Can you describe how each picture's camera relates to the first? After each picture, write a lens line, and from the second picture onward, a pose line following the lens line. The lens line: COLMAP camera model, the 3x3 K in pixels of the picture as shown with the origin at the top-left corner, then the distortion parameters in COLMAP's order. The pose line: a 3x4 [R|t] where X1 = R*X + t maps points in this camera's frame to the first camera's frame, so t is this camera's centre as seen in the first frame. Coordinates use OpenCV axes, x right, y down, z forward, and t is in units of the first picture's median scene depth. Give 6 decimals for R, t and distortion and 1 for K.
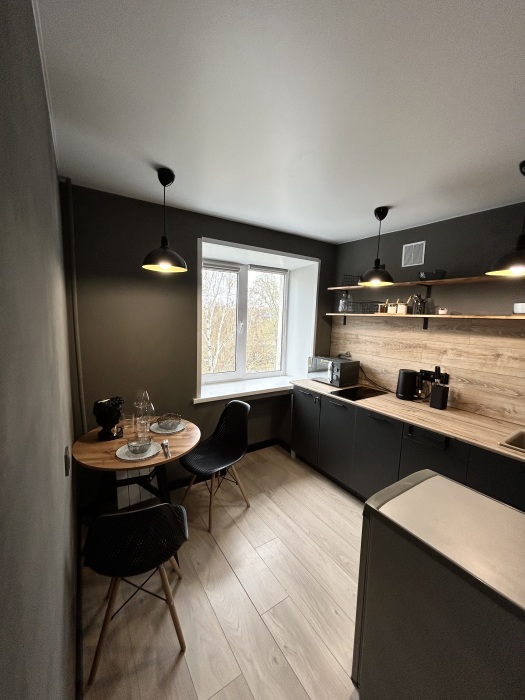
lens RADIAL K [[281.0, 0, 262.5], [0, 281.0, 350.0], [0, 0, 1]] dist [0.002459, 0.000336]
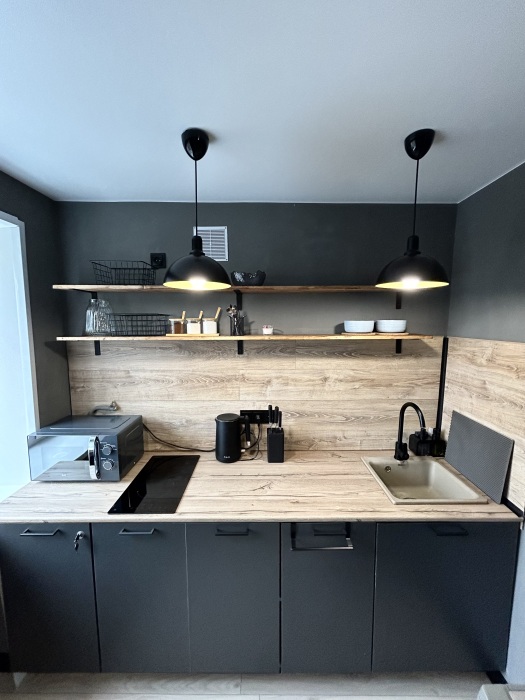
lens RADIAL K [[281.0, 0, 262.5], [0, 281.0, 350.0], [0, 0, 1]] dist [0.002459, 0.000336]
pose [[0.558515, -0.122395, 0.820415, 0.029507], [0.123031, 0.990338, 0.063989, -0.121838], [-0.820320, 0.065197, 0.568177, 0.547135]]
